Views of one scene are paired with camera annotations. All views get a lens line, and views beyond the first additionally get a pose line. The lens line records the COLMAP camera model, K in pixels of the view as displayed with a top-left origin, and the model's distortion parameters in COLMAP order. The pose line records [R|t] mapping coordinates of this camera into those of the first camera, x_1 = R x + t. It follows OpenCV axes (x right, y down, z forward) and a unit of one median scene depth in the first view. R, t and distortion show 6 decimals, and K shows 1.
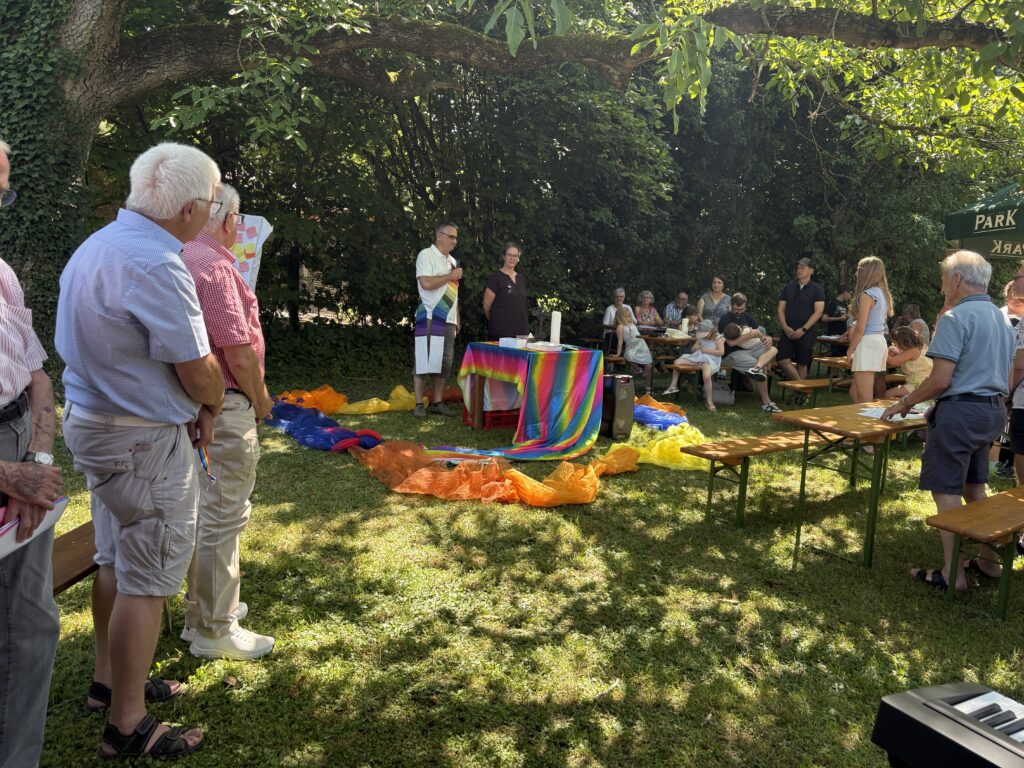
lens RADIAL K [[770.2, 0, 512.0], [0, 770.2, 384.0], [0, 0, 1]] dist [0.004256, -0.004883]
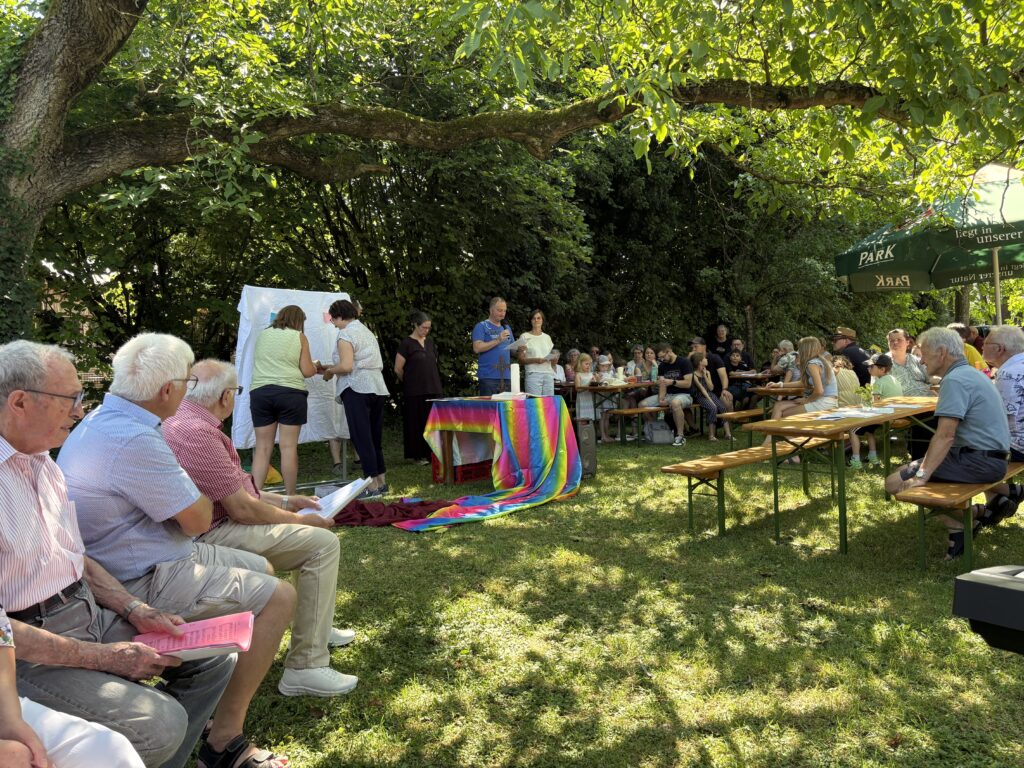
lens RADIAL K [[770.0, 0, 508.5], [0, 770.0, 389.5], [0, 0, 1]] dist [0.008589, -0.001815]
pose [[0.987544, -0.091271, 0.128165, -0.088013], [0.103587, 0.990267, -0.092960, 0.037302], [-0.118433, 0.105079, 0.987387, -0.038664]]
